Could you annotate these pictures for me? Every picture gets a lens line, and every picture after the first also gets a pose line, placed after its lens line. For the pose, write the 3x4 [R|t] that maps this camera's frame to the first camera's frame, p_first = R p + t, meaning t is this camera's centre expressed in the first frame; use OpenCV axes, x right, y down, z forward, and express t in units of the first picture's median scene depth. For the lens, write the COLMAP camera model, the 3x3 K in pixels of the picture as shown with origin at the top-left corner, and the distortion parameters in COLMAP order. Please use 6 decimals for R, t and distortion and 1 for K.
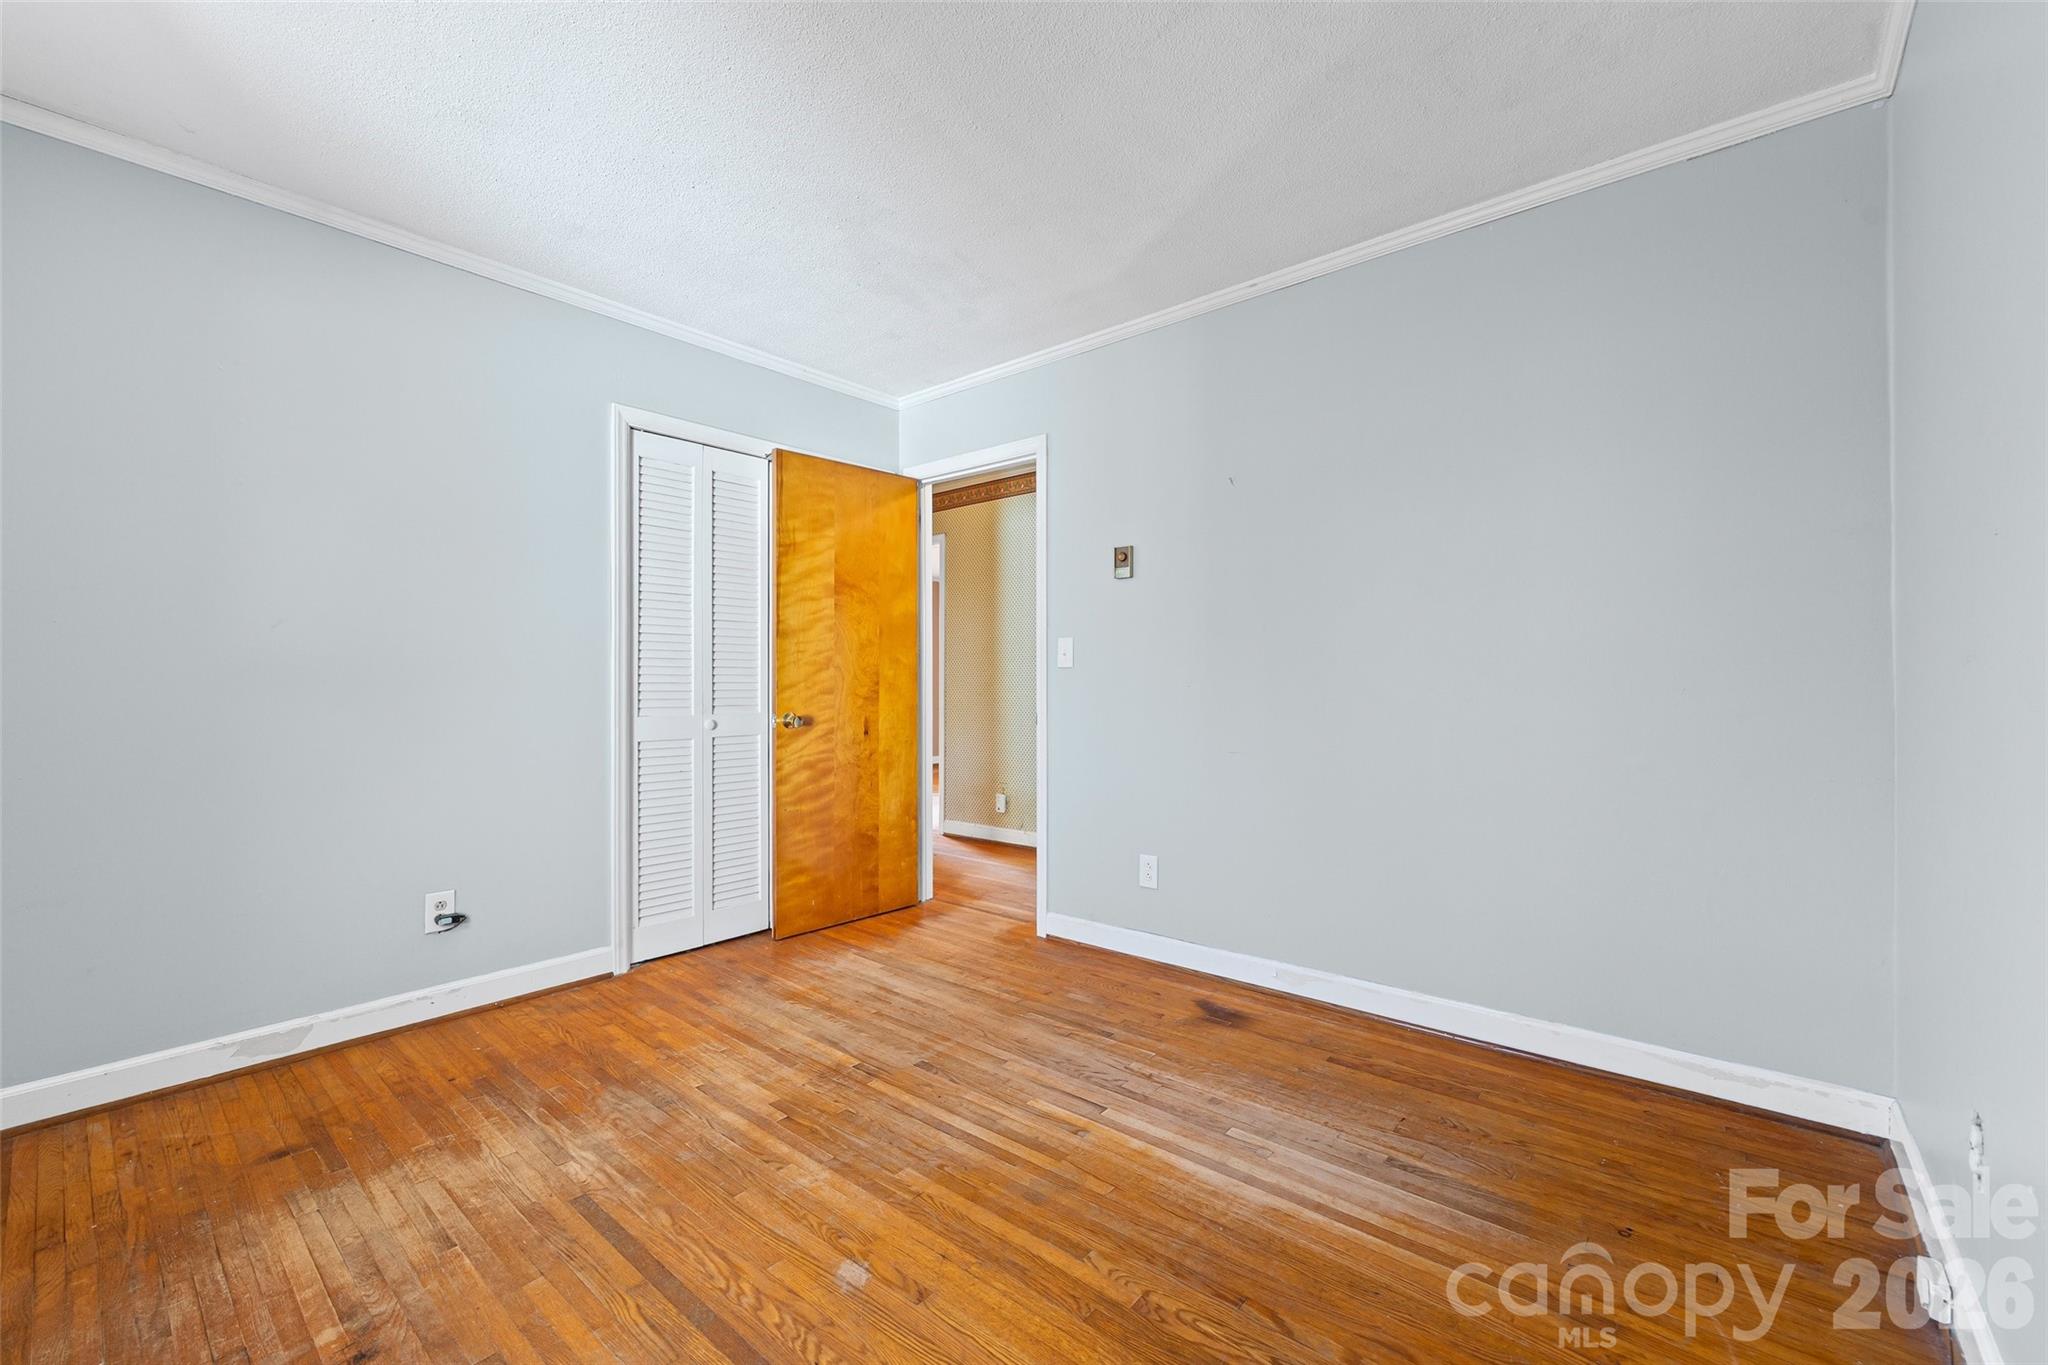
lens RADIAL K [[823.7, 0, 1025.1], [0, 823.7, 685.1], [0, 0, 1]] dist [-0.001269, -0.000041]
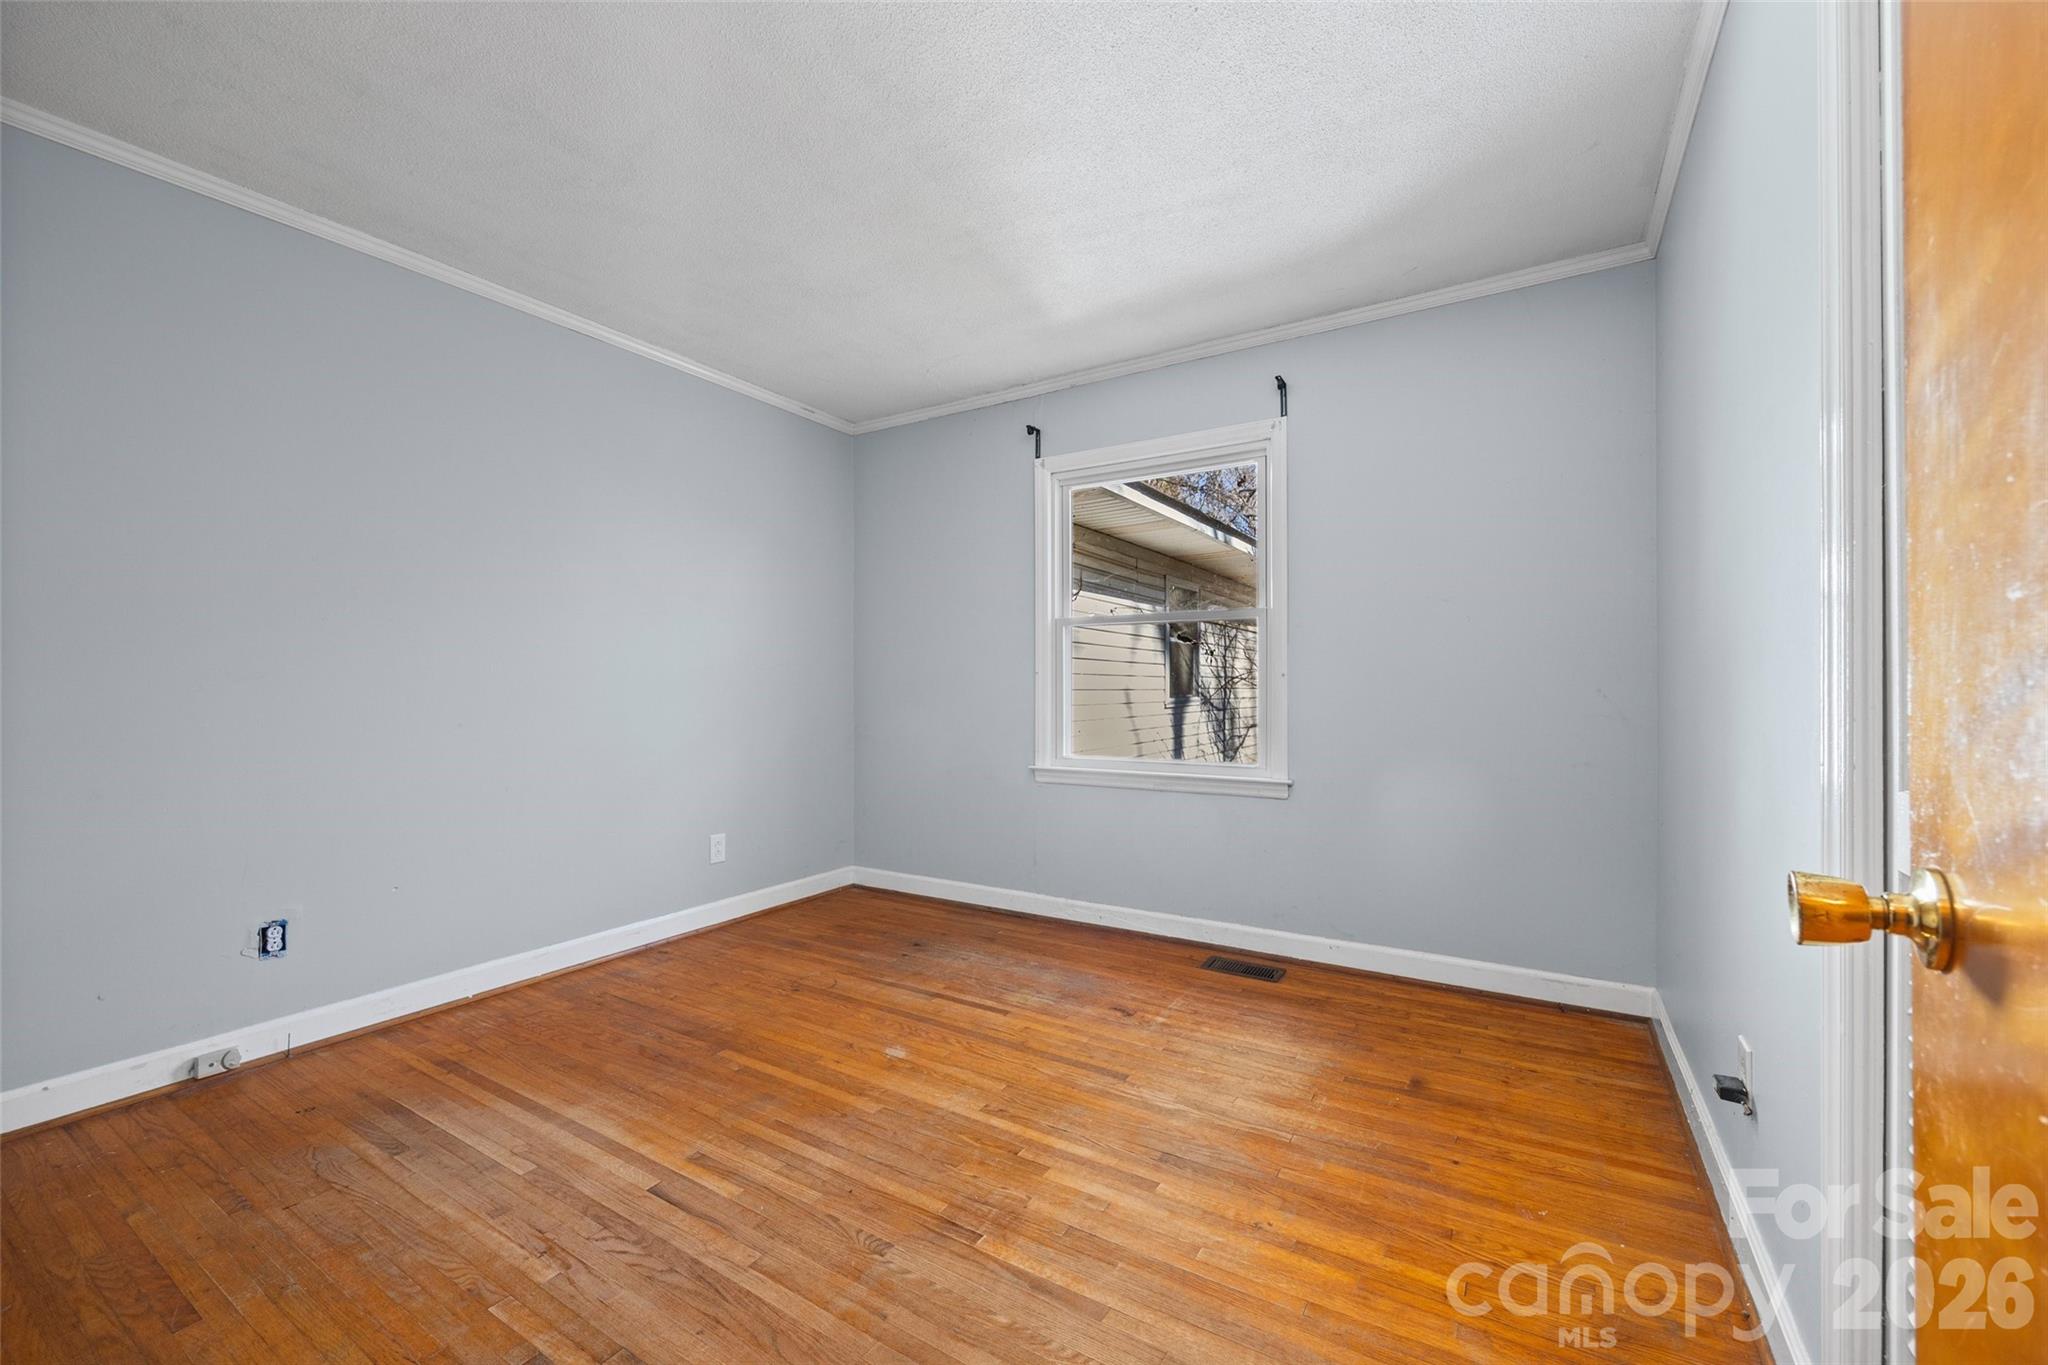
lens RADIAL K [[823.7, 0, 1023.3], [0, 823.7, 683.5], [0, 0, 1]] dist [-0.001269, -0.000041]
pose [[-0.989142, 0.005454, -0.146861, -0.170466], [0.005735, 0.999982, -0.001489, -0.002888], [0.146851, -0.002315, -0.989156, 2.005393]]
